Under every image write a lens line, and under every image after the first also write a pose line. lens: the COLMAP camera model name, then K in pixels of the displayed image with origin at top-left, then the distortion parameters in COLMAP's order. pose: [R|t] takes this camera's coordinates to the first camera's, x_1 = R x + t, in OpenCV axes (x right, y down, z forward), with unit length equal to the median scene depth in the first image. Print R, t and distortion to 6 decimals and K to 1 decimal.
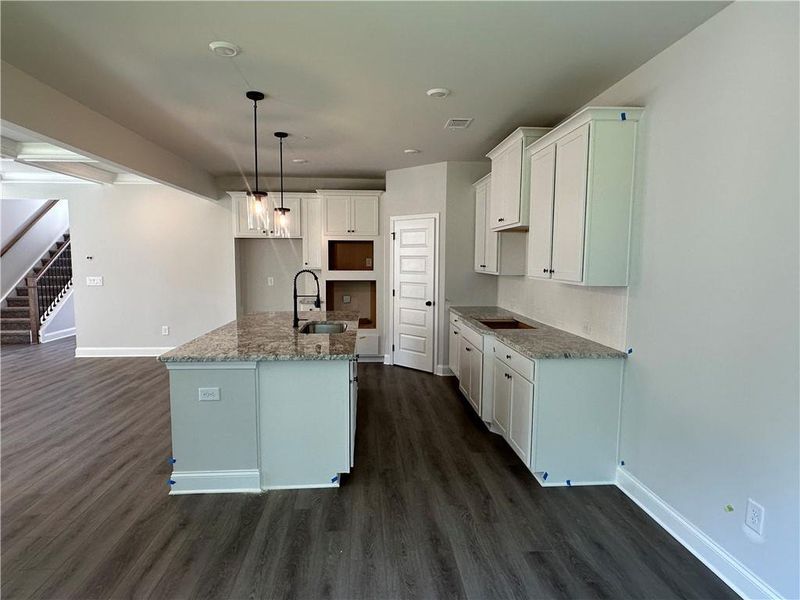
lens RADIAL K [[449.5, 0, 393.4], [0, 449.5, 302.5], [0, 0, 1]] dist [0.001419, -0.002514]
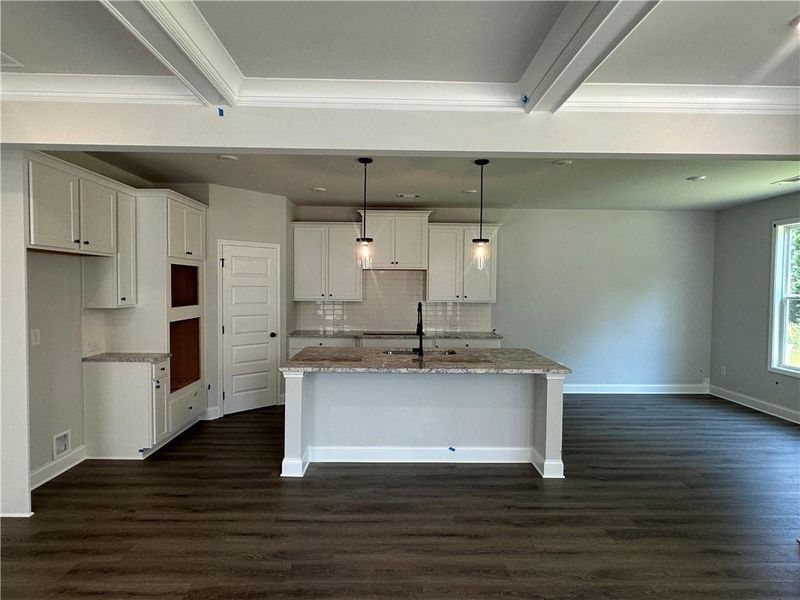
lens RADIAL K [[449.5, 0, 394.9], [0, 449.5, 306.2], [0, 0, 1]] dist [0.001419, -0.002514]
pose [[0.050017, -0.049726, 0.997510, -0.884157], [0.088835, 0.995023, 0.045148, -0.080657], [-0.994790, 0.086356, 0.054185, 0.680525]]
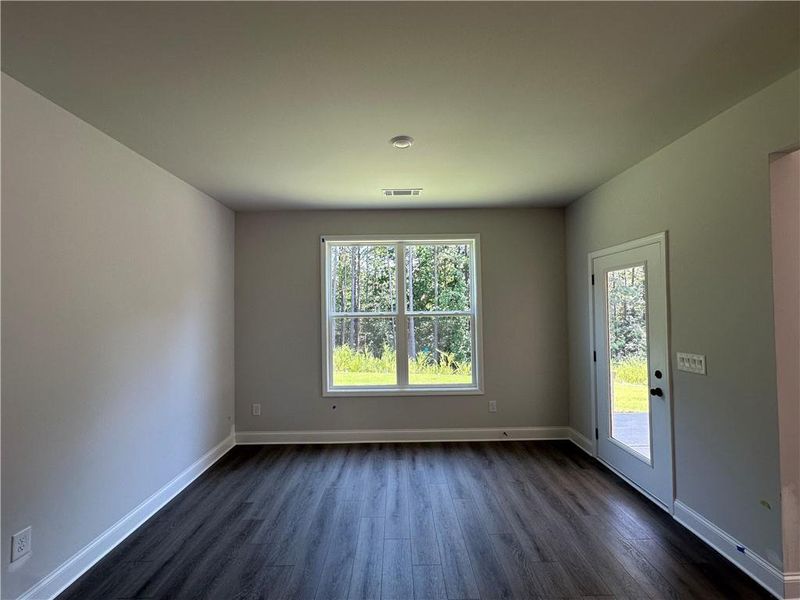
lens RADIAL K [[344.2, 0, 397.5], [0, 344.2, 299.5], [0, 0, 1]] dist [0.008863, 0.000968]
pose [[-0.998614, 0.005542, 0.052331, -0.067798], [0.008595, 0.998262, 0.058302, -0.055970], [-0.051916, 0.058671, -0.996926, 0.603248]]
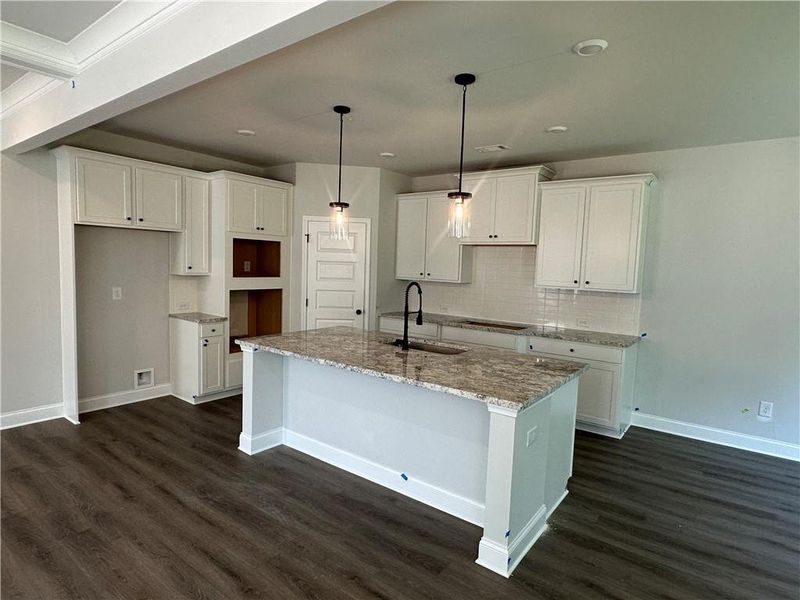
lens RADIAL K [[449.5, 0, 396.2], [0, 449.5, 303.5], [0, 0, 1]] dist [0.001419, -0.002514]
pose [[0.656386, -0.048569, 0.752860, -0.590806], [0.043240, 0.998707, 0.026730, -0.038338], [-0.753185, 0.015008, 0.657638, 0.311123]]
